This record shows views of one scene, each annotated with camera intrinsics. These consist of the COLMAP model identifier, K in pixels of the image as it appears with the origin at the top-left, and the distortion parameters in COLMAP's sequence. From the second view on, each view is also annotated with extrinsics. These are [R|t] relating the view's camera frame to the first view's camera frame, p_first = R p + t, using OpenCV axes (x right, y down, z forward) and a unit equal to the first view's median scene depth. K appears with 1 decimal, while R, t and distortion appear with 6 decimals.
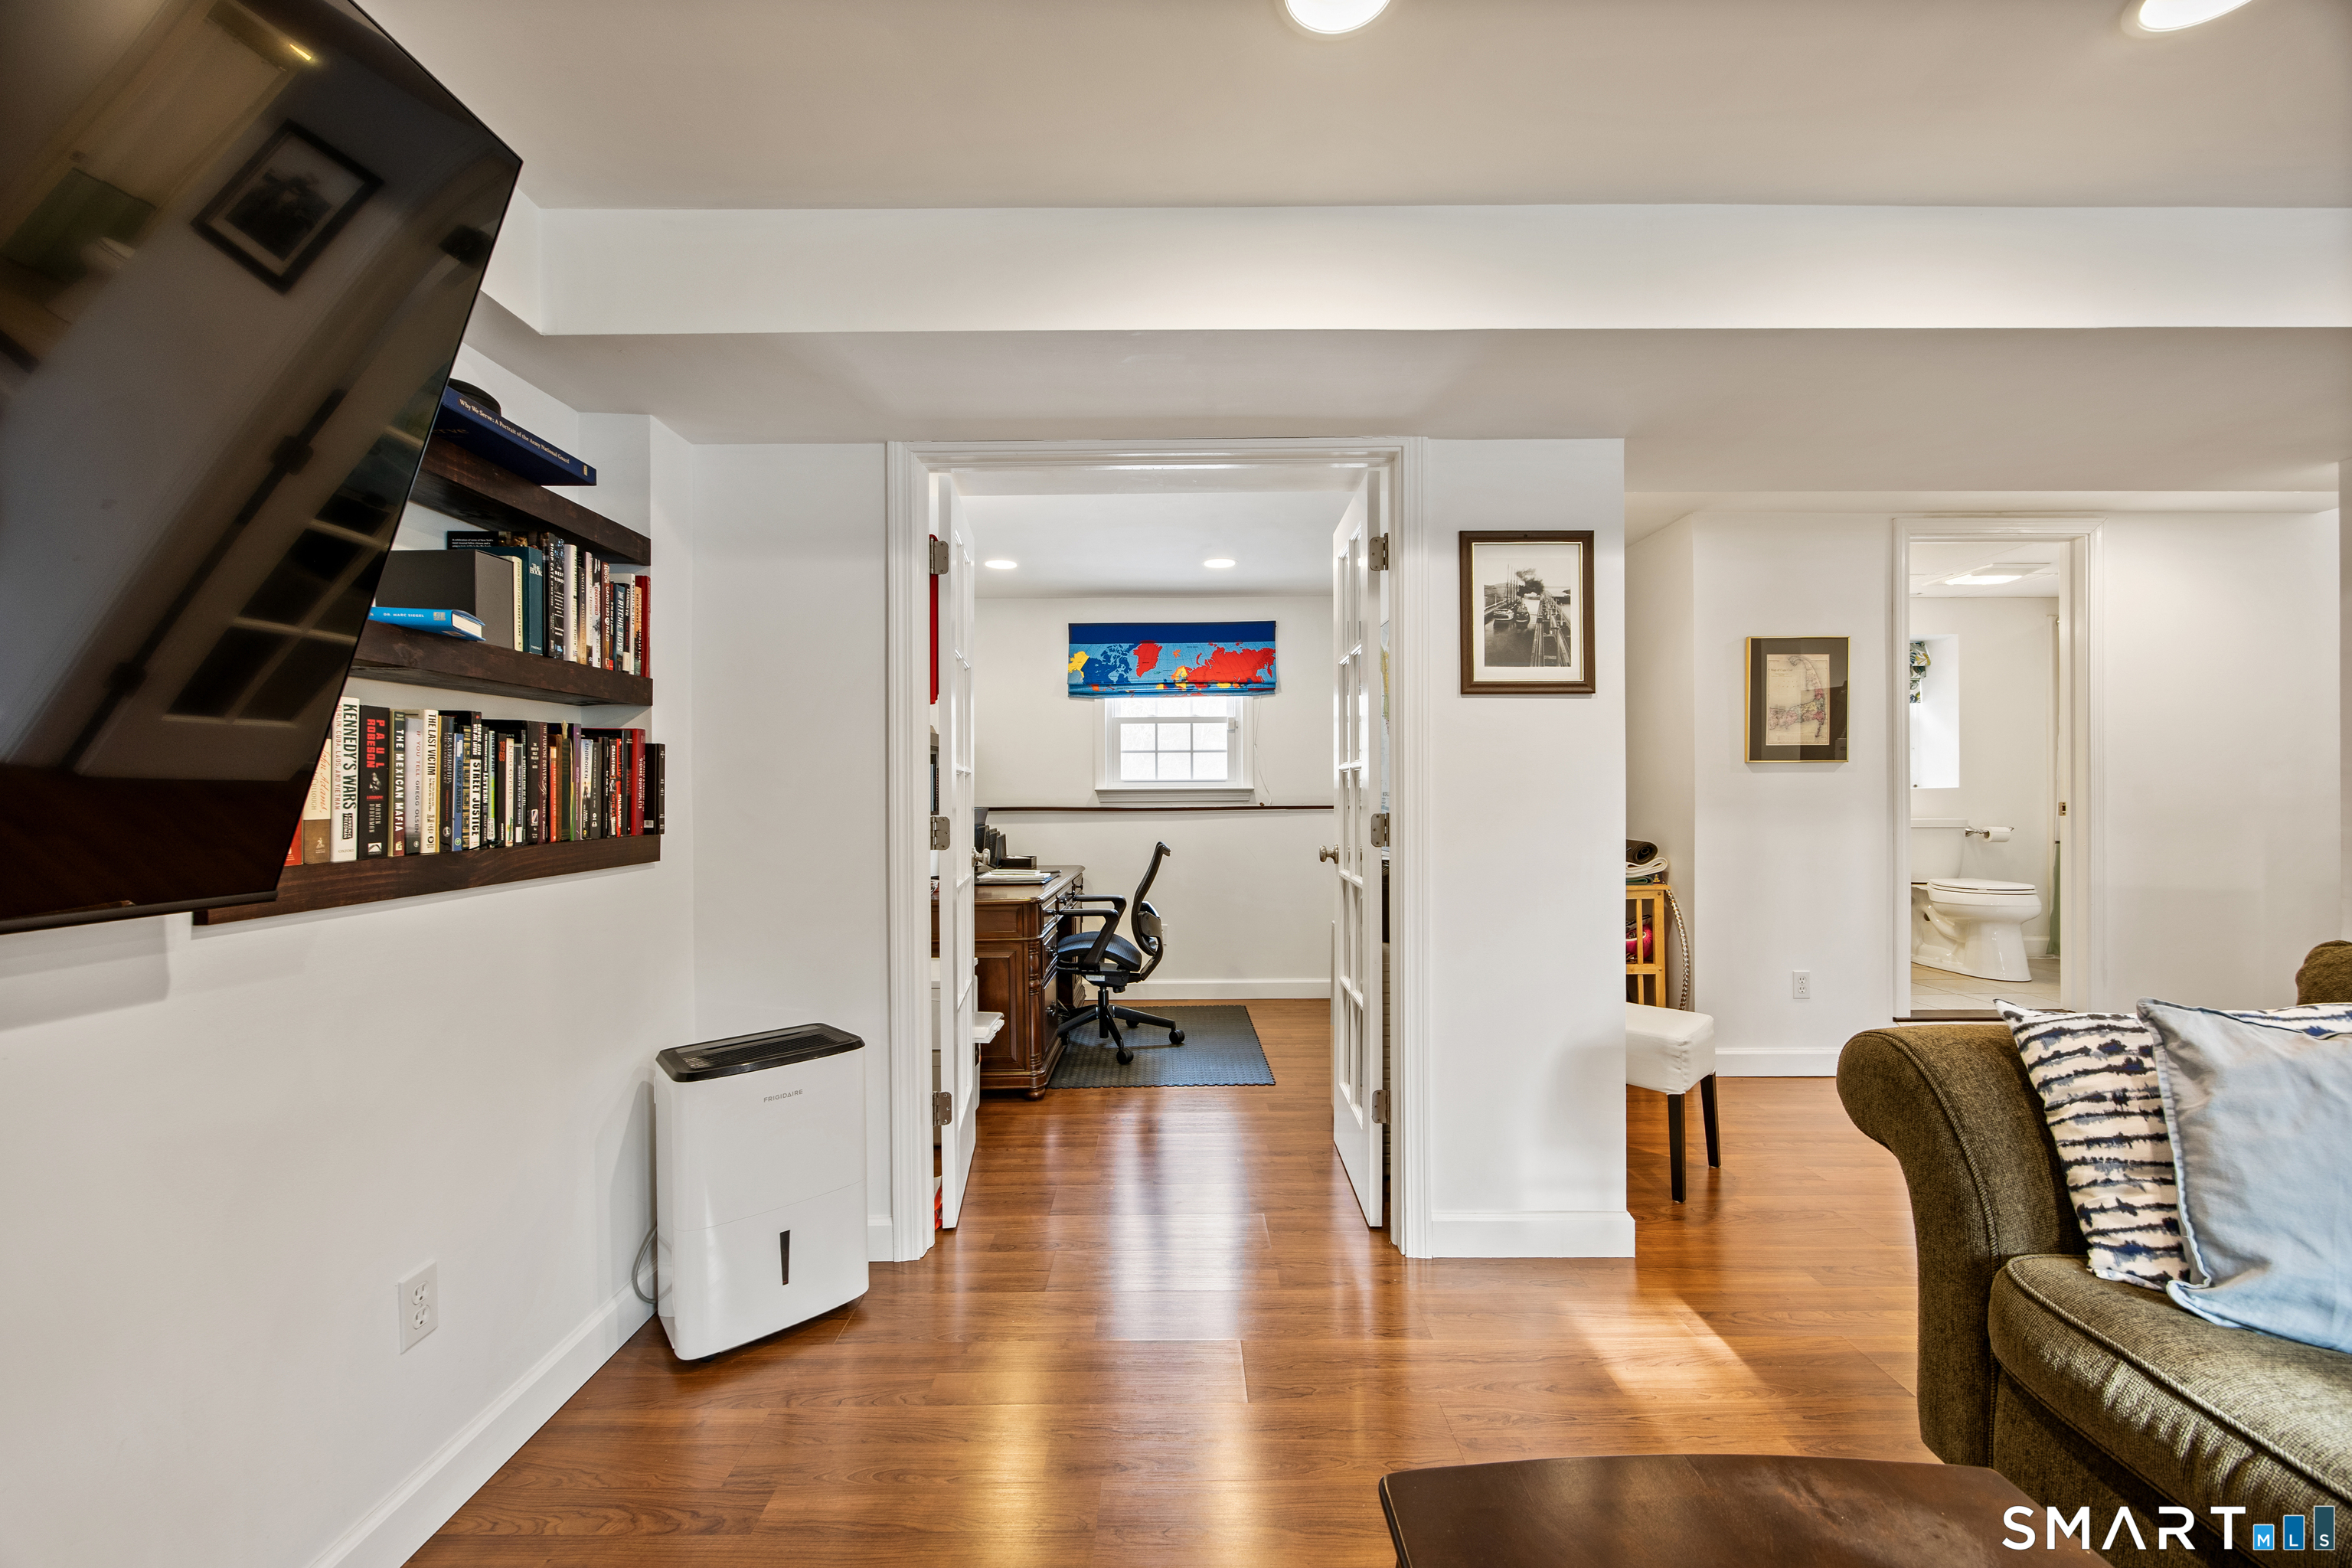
lens RADIAL K [[923.0, 0, 1165.9], [0, 923.0, 777.9], [0, 0, 1]] dist [-0.001877, 0.000038]
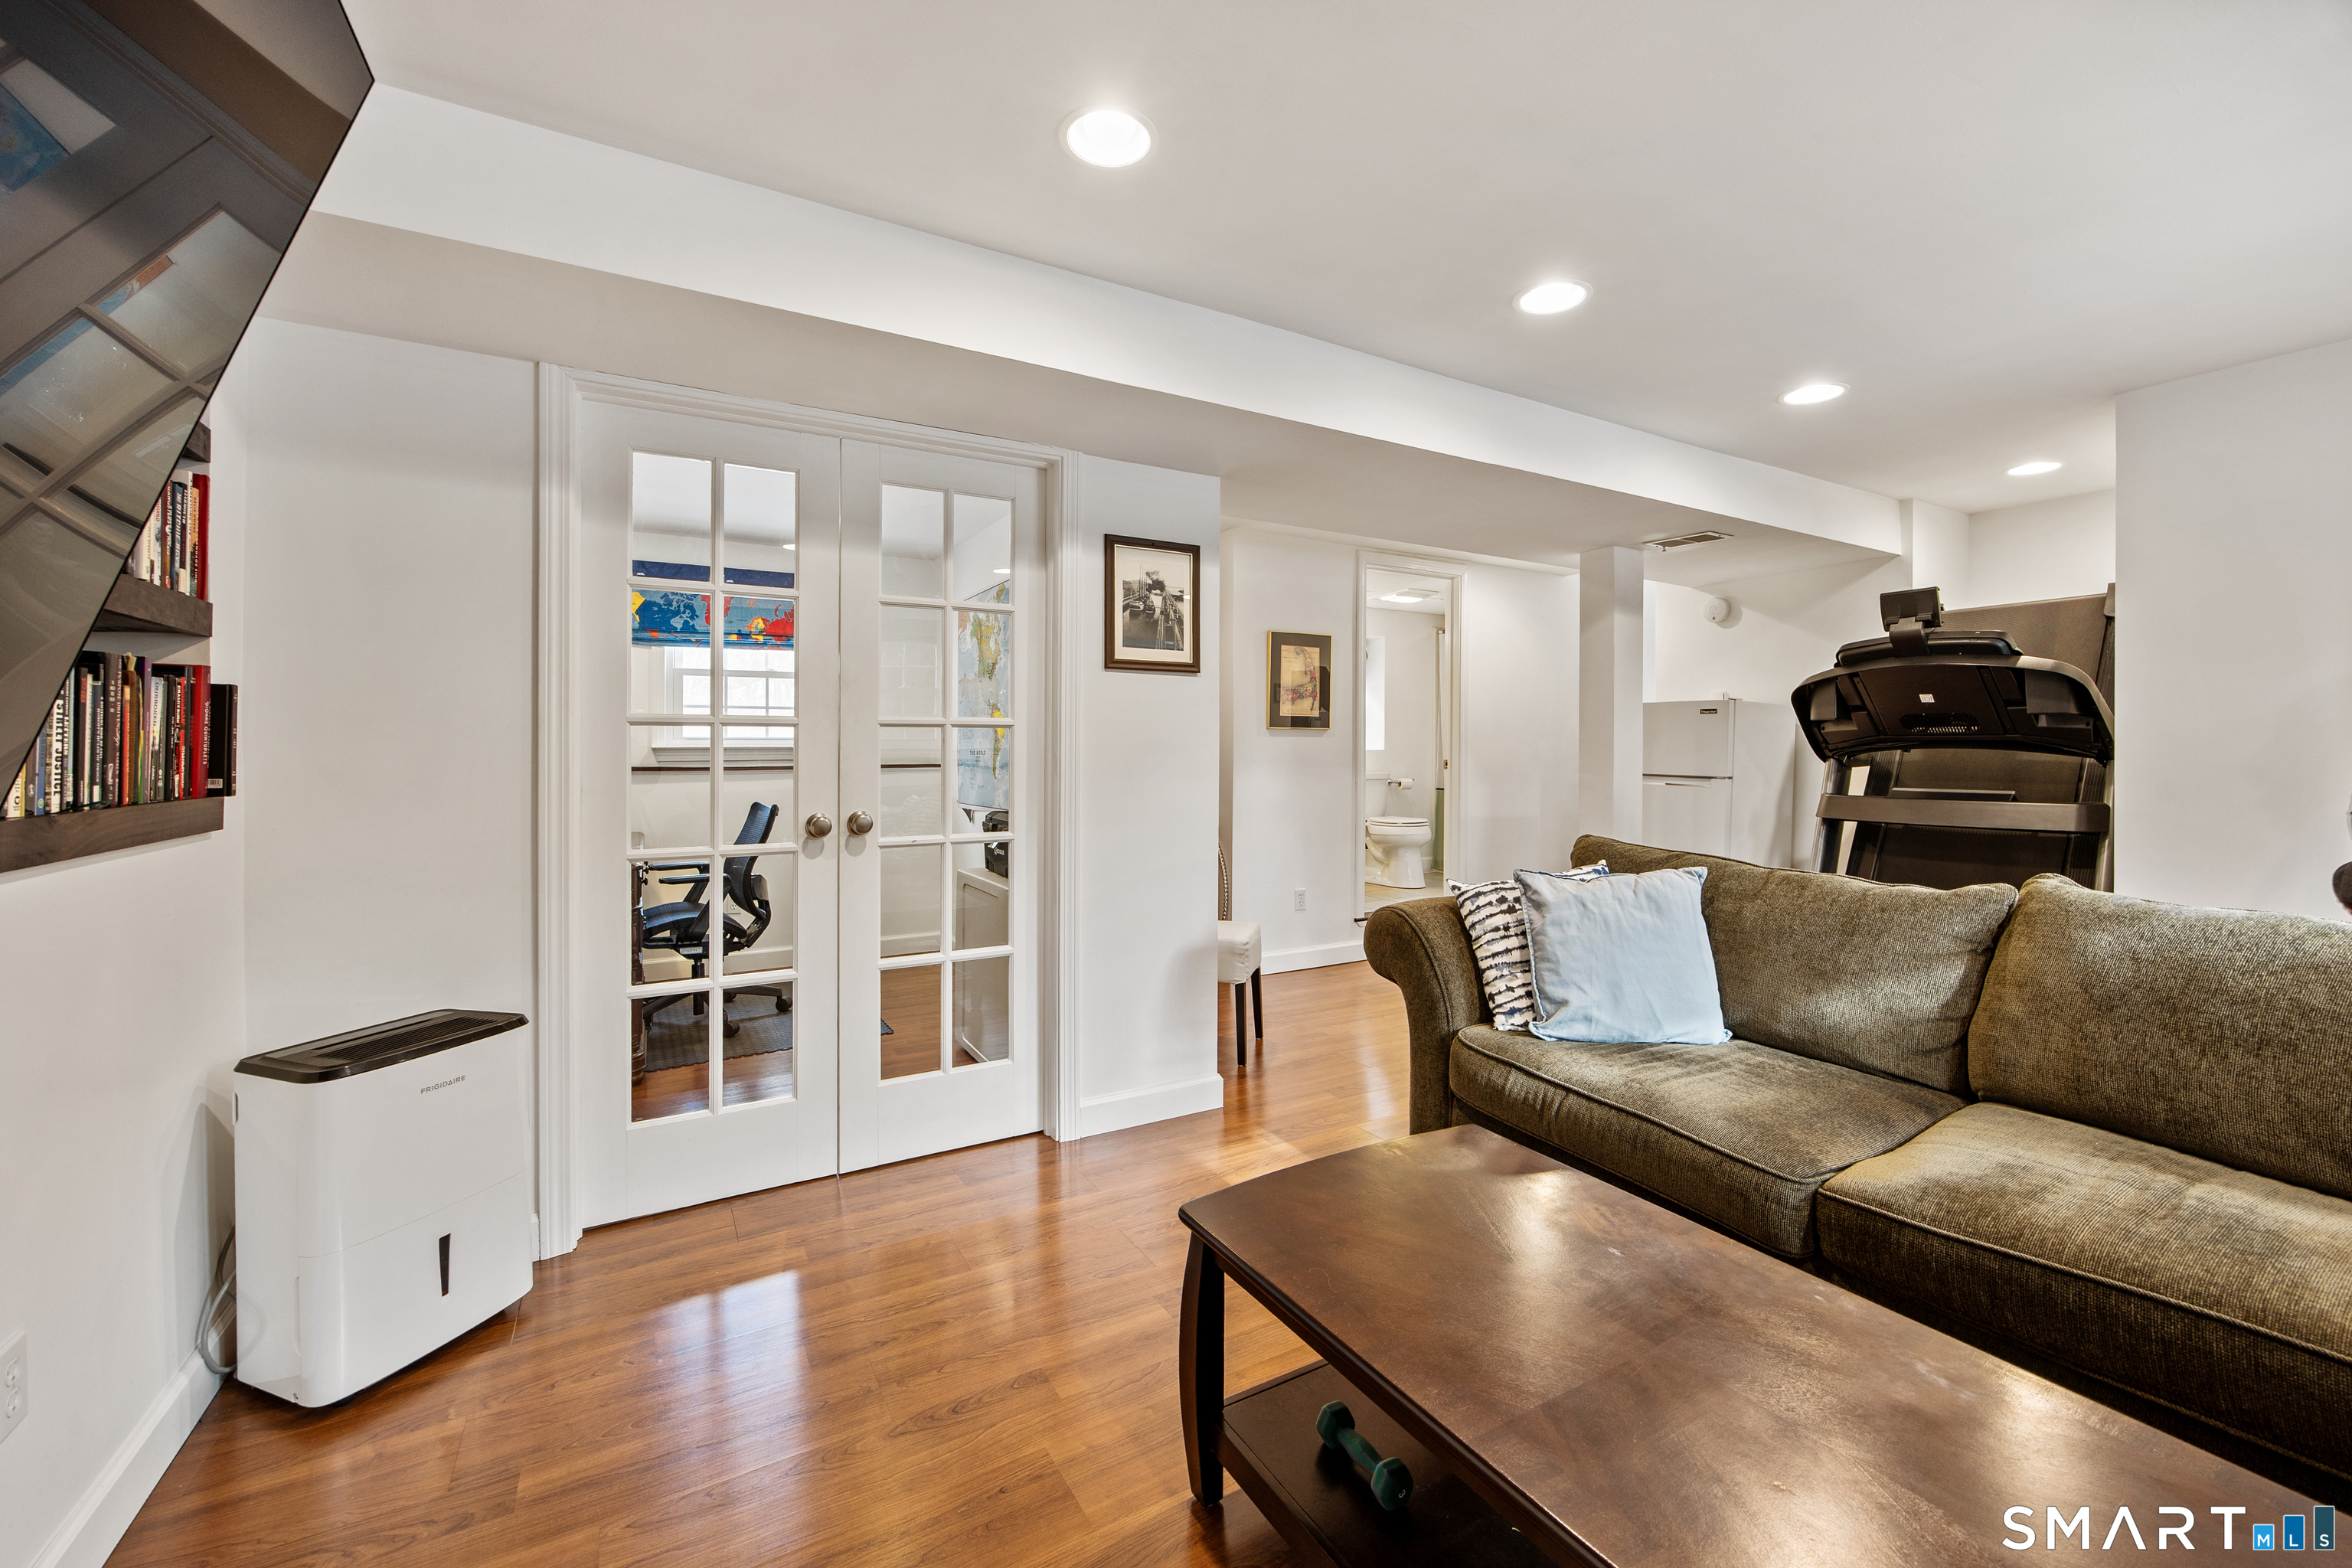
lens RADIAL K [[923.0, 0, 1204.0], [0, 923.0, 738.2], [0, 0, 1]] dist [-0.001877, 0.000038]
pose [[0.861928, 0.010437, 0.506923, -0.211957], [-0.010101, 0.999943, -0.003412, 0.003795], [-0.506930, -0.002180, 0.861985, -0.127853]]
